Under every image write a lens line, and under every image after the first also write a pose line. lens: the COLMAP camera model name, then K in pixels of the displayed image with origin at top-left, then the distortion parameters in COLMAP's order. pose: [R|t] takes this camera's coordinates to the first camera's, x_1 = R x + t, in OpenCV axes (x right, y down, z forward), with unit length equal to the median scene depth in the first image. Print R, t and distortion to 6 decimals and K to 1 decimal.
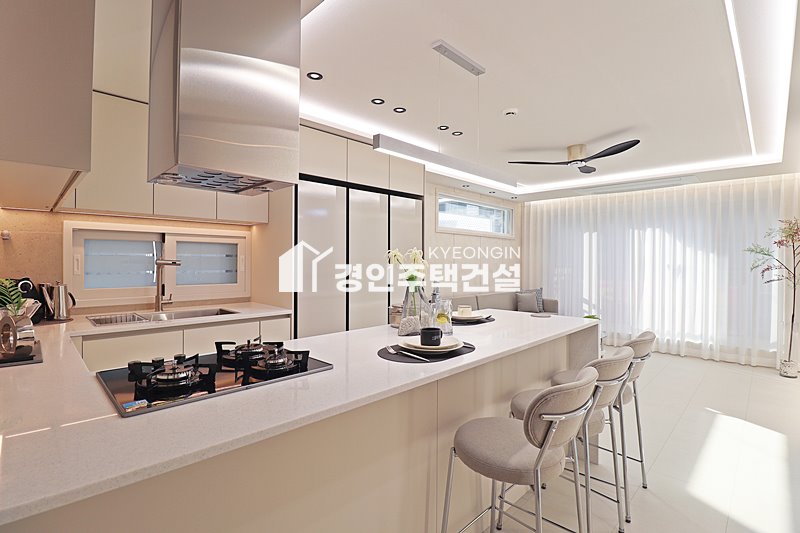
lens RADIAL K [[381.5, 0, 404.3], [0, 381.5, 261.6], [0, 0, 1]] dist [0.000745, -0.014339]
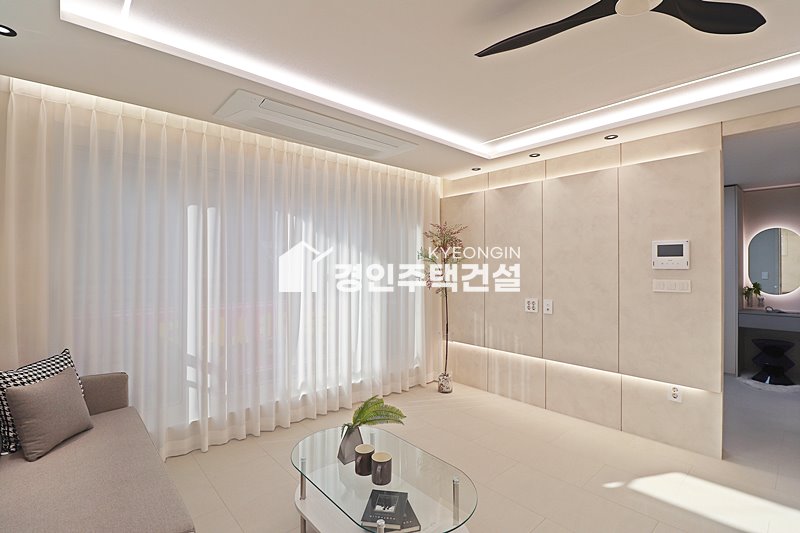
lens RADIAL K [[370.5, 0, 404.9], [0, 370.5, 263.7], [0, 0, 1]] dist [-0.000287, -0.013280]
pose [[0.059131, 0.003727, 0.998243, 0.119515], [0.001530, 0.999992, -0.003824, -0.011279], [-0.998249, 0.001753, 0.059125, 1.360741]]
